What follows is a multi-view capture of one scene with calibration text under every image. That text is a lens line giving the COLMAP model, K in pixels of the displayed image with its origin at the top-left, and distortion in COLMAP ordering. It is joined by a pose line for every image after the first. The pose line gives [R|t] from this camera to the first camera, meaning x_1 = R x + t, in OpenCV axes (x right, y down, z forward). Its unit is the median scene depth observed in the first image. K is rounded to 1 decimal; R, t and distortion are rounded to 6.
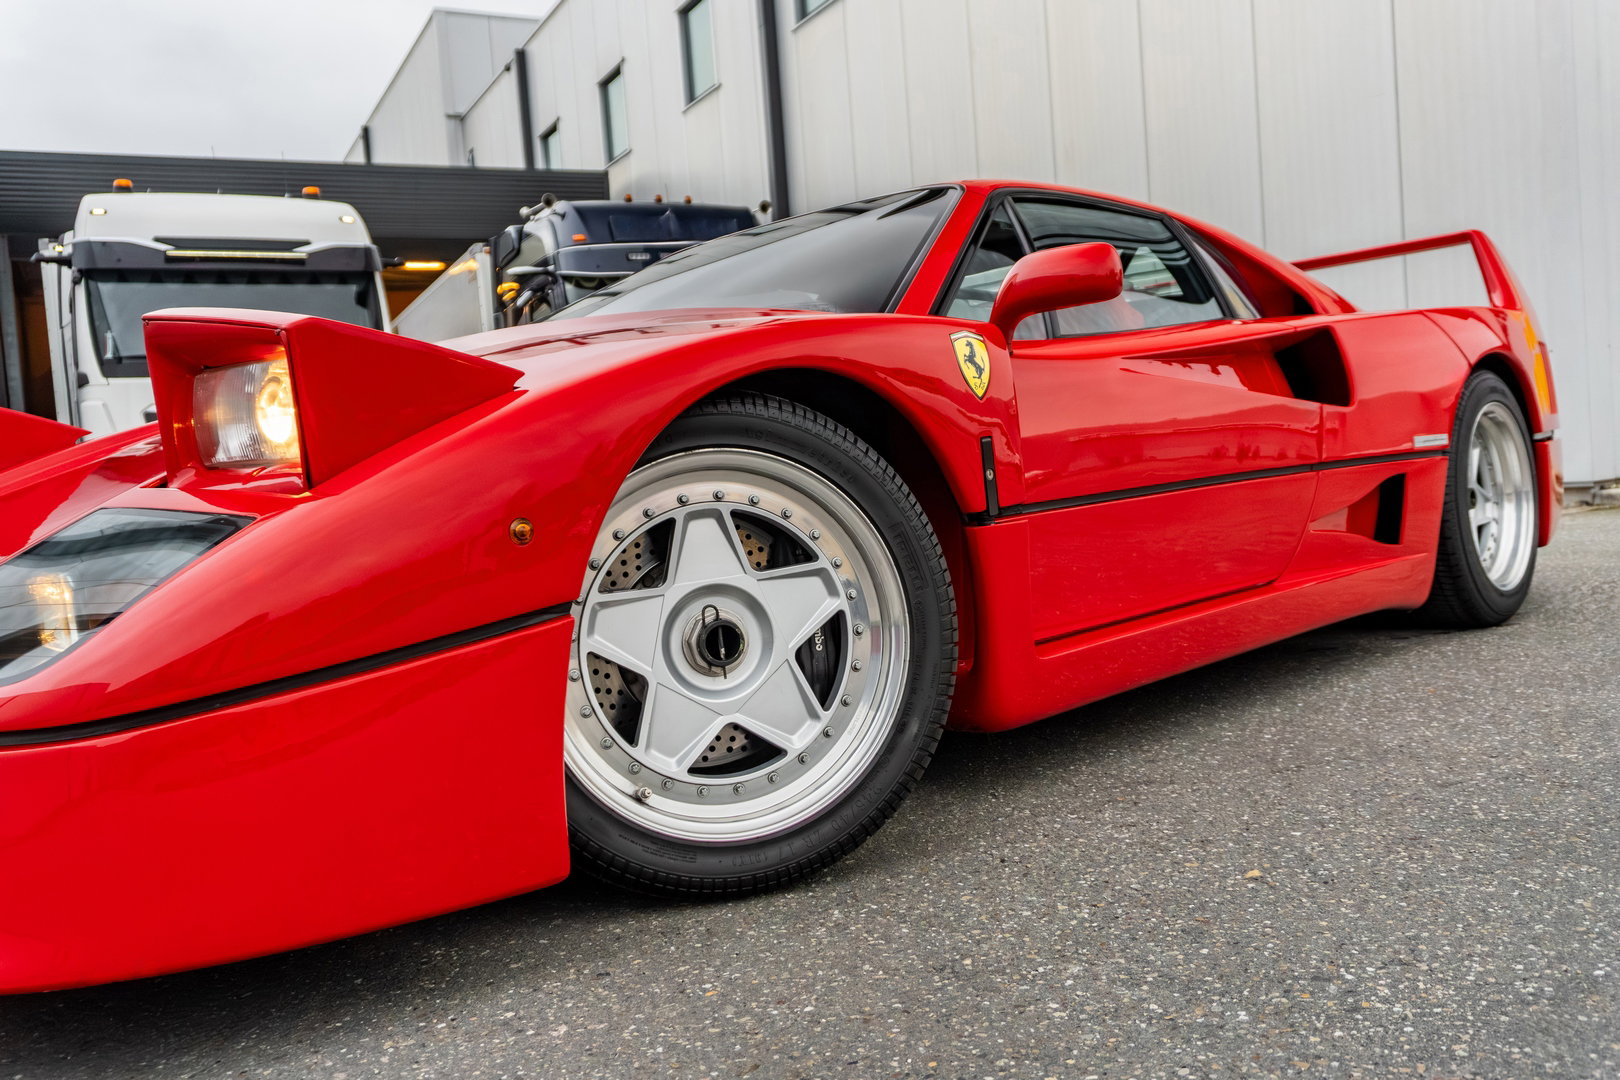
lens RADIAL K [[1337.1, 0, 812.9], [0, 1337.1, 542.9], [0, 0, 1]] dist [0.033832, -0.027790]
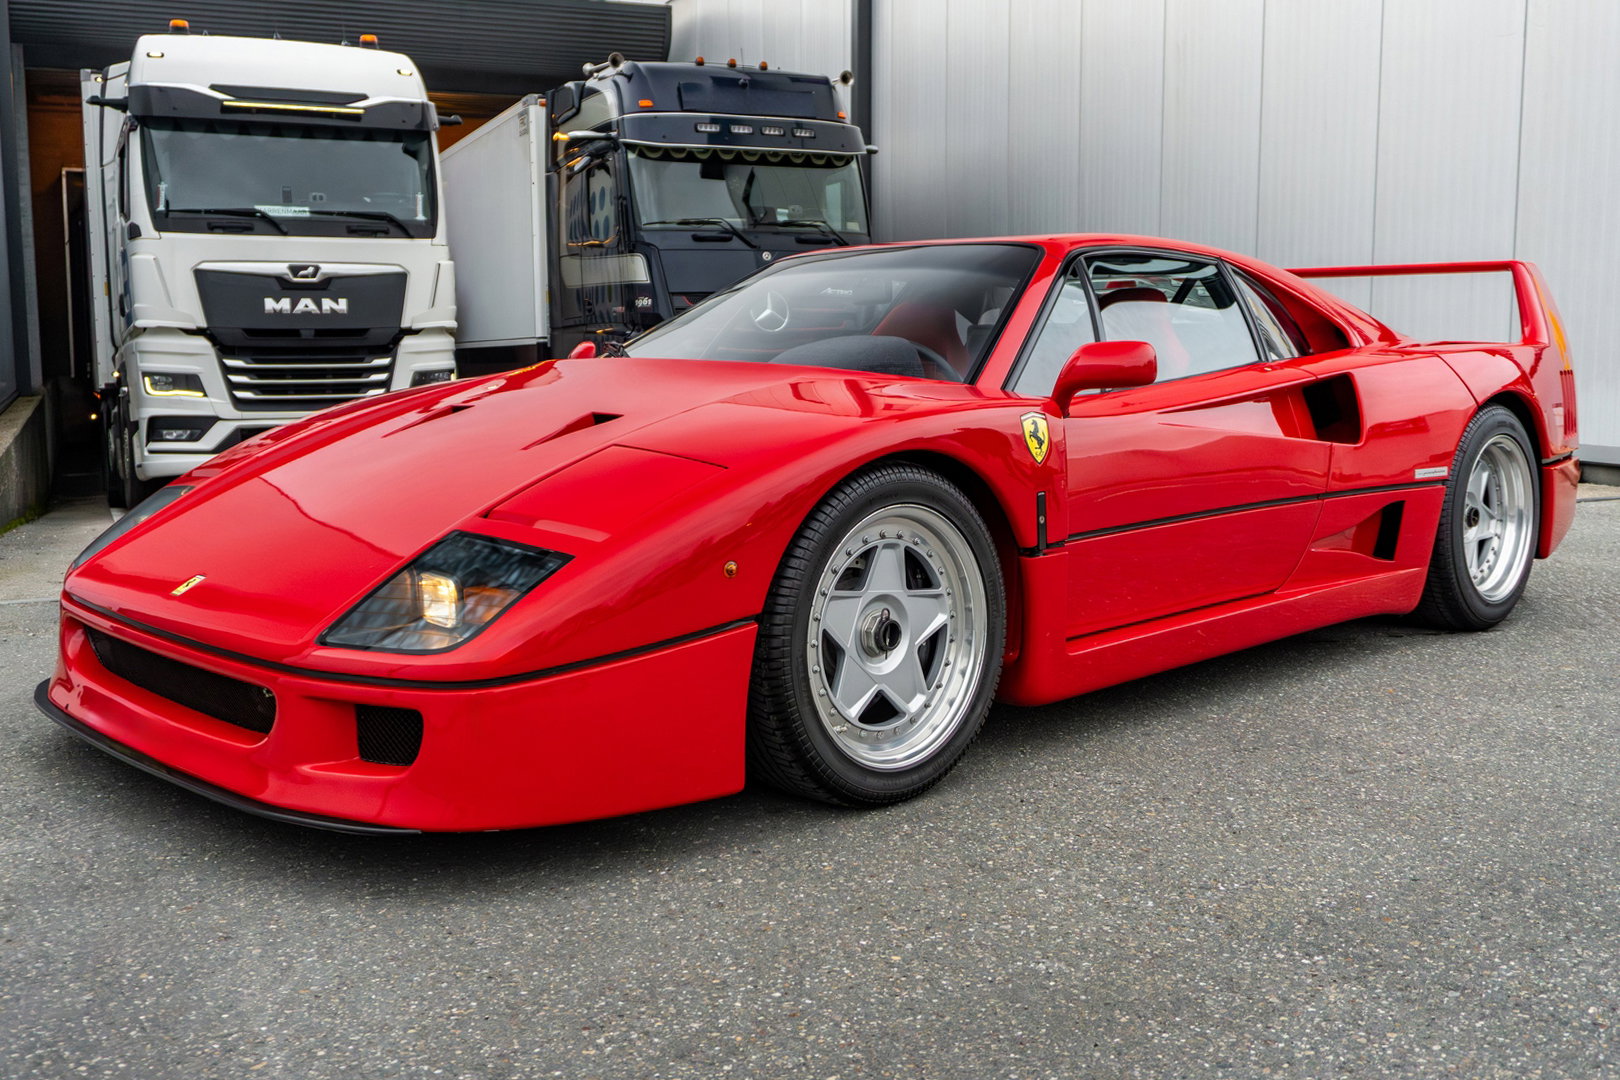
lens RADIAL K [[1545.8, 0, 795.7], [0, 1545.8, 538.5], [0, 0, 1]] dist [-0.012072, 0.000000]
pose [[0.996494, 0.075354, -0.036342, -0.041682], [-0.072194, 0.994048, 0.081593, -0.109436], [0.042274, -0.078684, 0.996003, -0.434786]]
